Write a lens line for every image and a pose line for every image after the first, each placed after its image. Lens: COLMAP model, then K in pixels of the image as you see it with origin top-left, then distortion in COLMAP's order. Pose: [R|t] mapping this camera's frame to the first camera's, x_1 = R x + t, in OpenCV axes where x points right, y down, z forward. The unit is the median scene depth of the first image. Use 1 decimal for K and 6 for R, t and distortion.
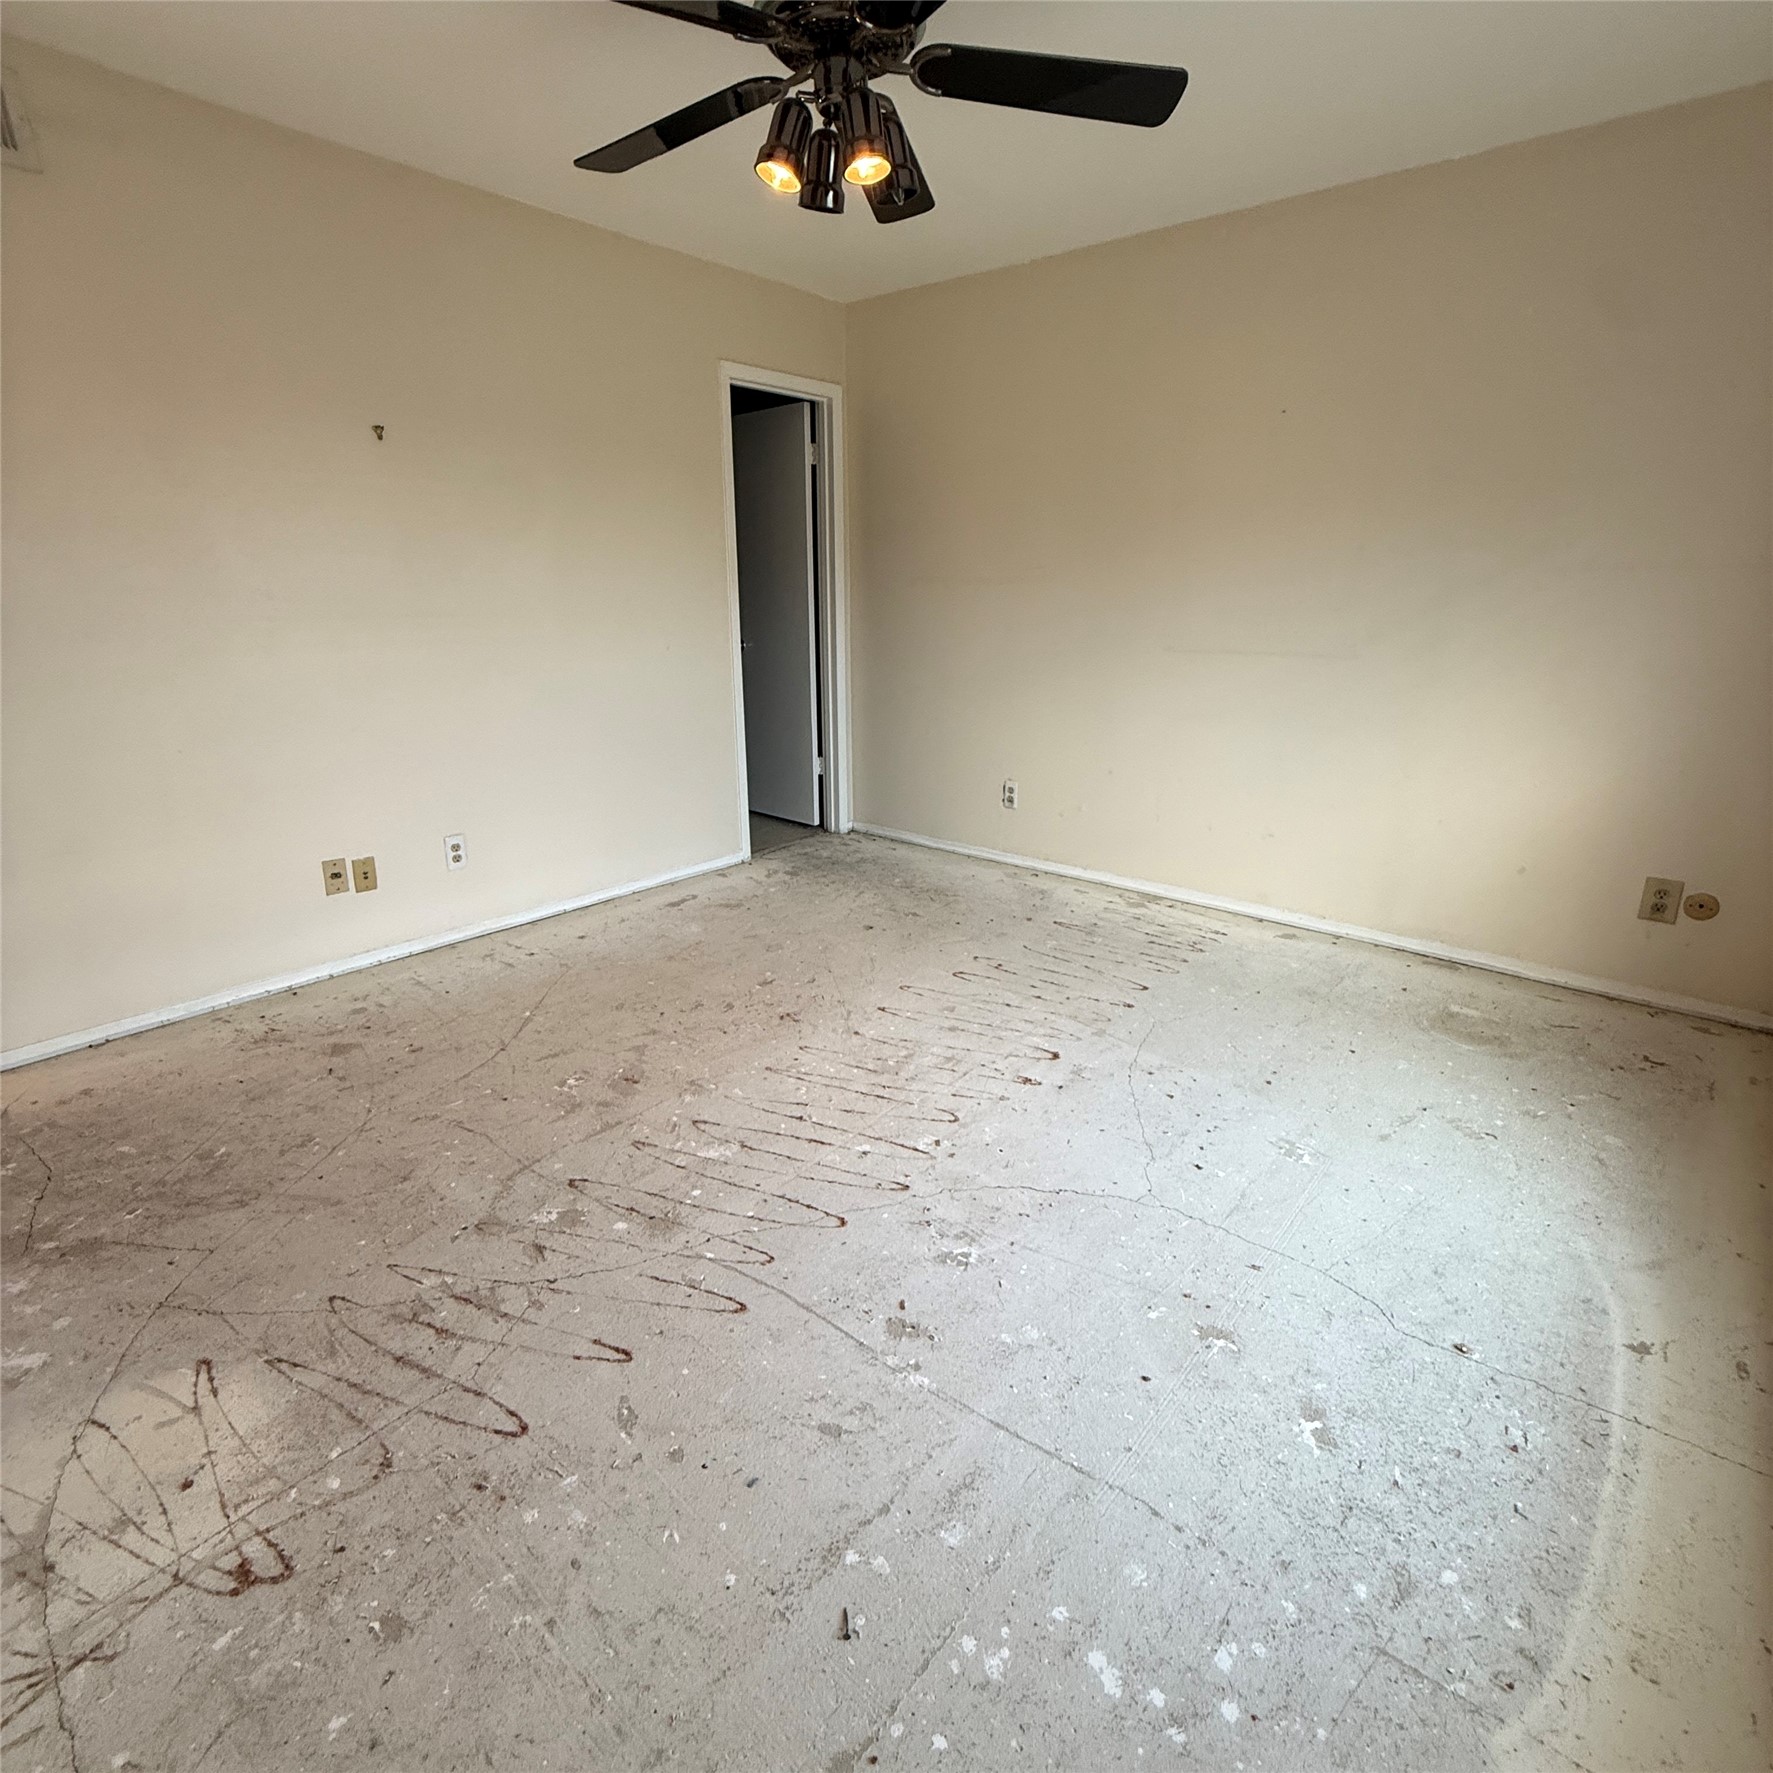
lens RADIAL K [[940.4, 0, 891.4], [0, 940.4, 886.5], [0, 0, 1]] dist [0.001142, -0.000259]
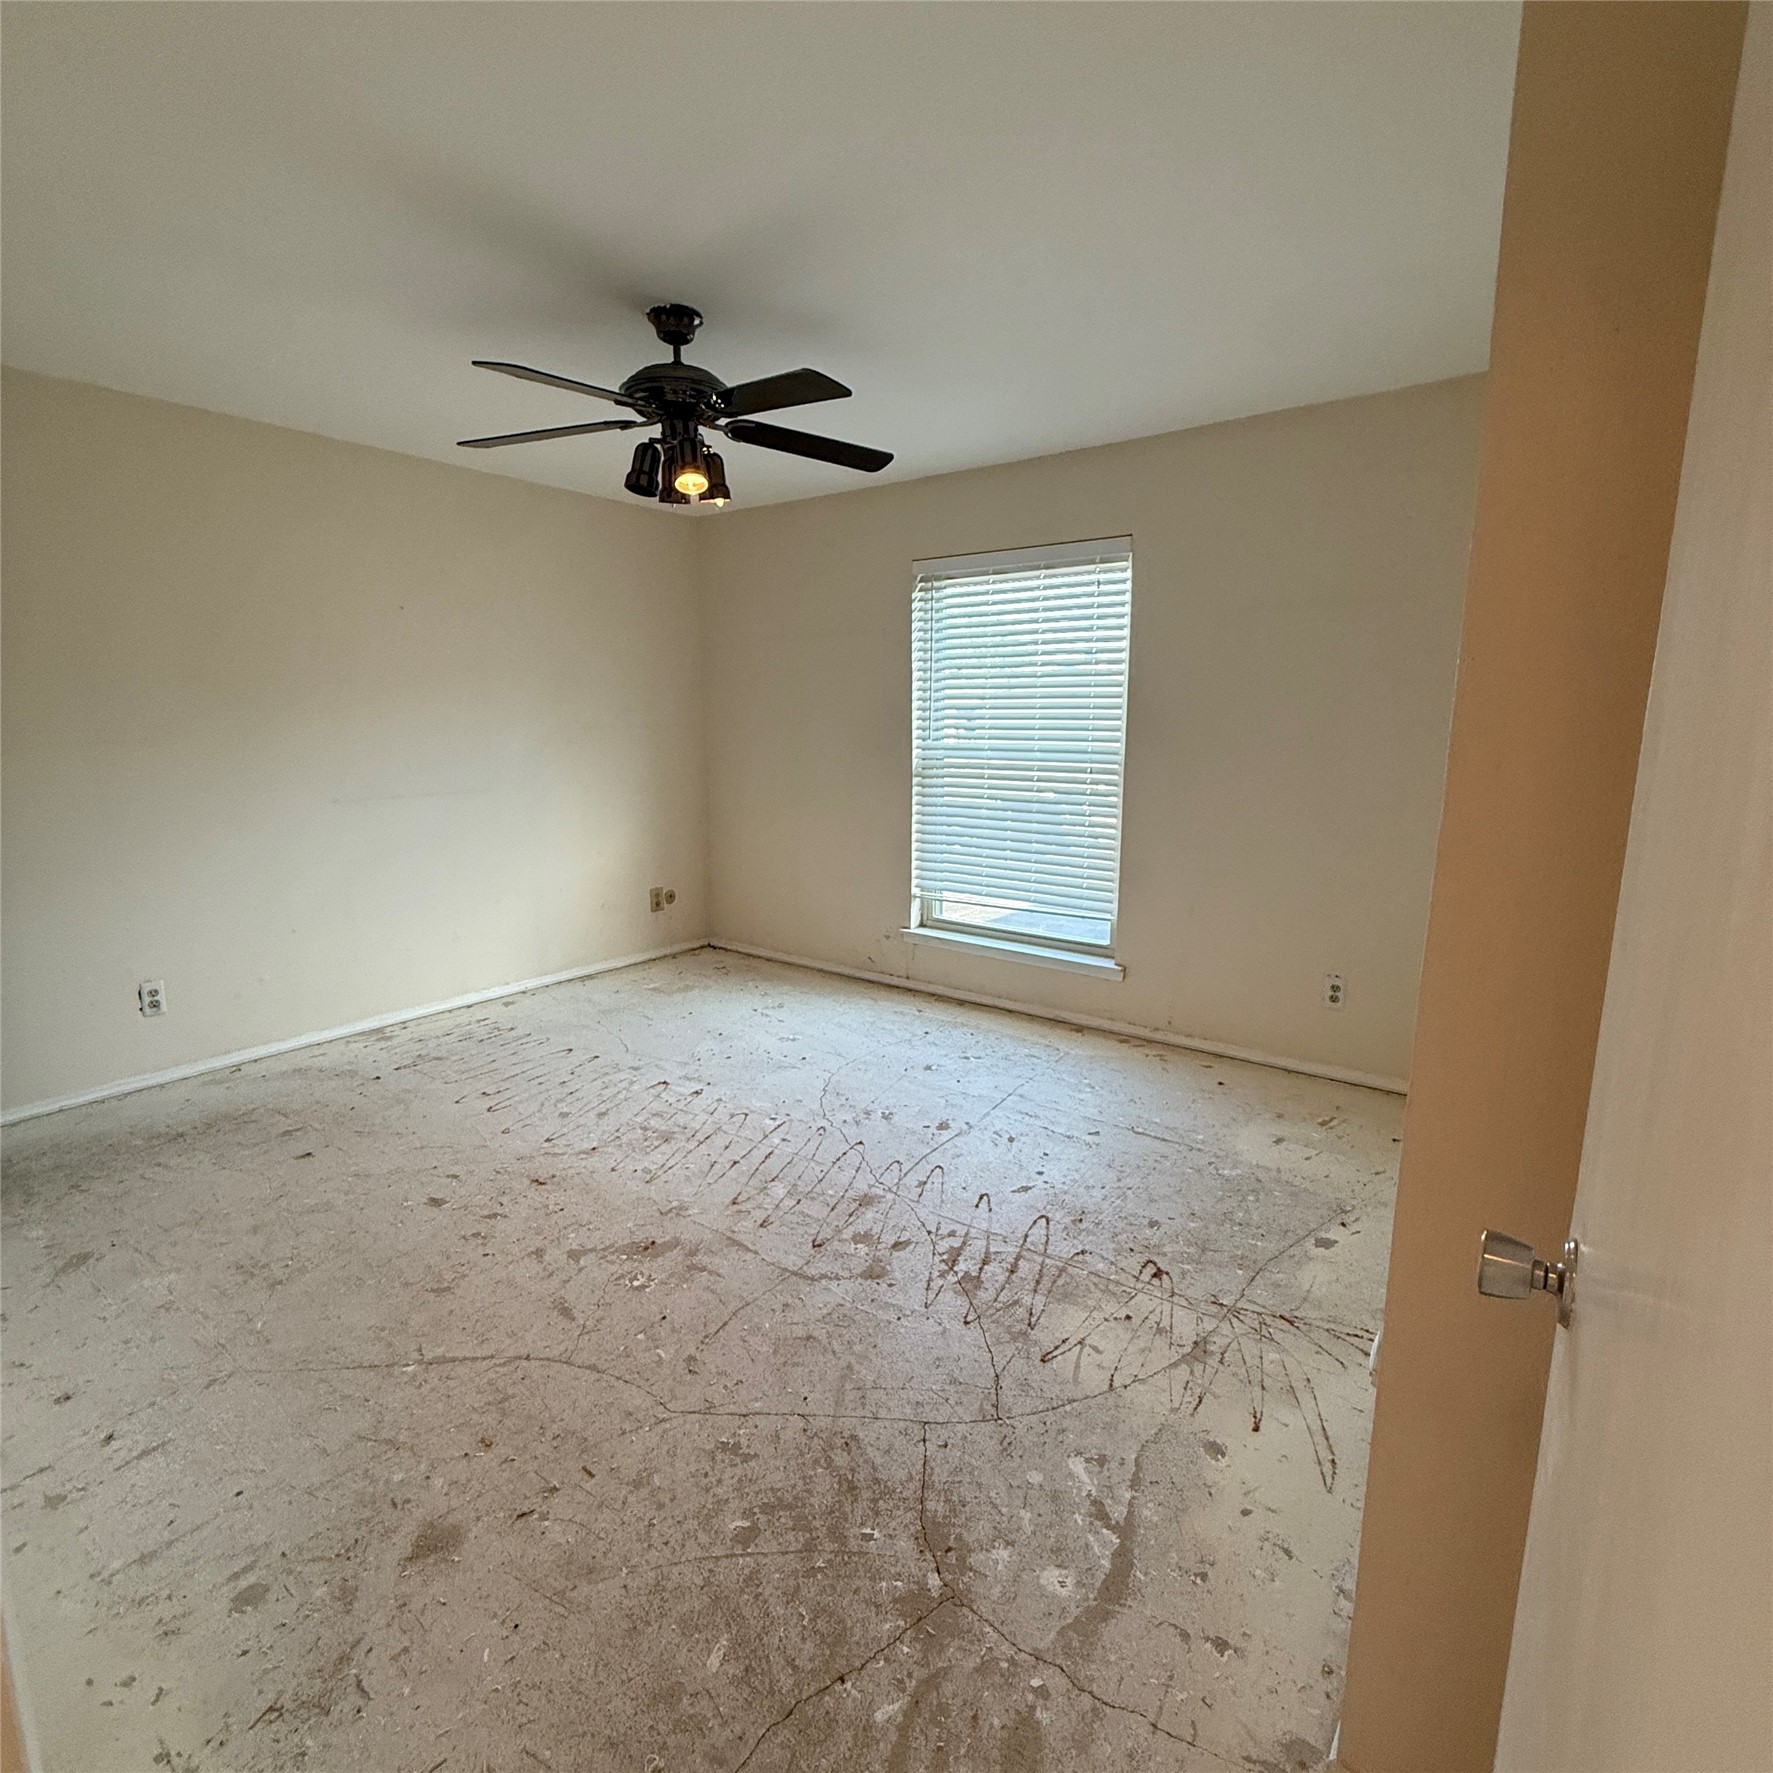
lens RADIAL K [[940.4, 0, 890.1], [0, 940.4, 884.5], [0, 0, 1]] dist [0.001142, -0.000259]
pose [[-0.060174, -0.177473, 0.982284, -1.449470], [0.305834, 0.933462, 0.187388, -0.309842], [-0.950181, 0.311692, -0.001893, 0.781841]]
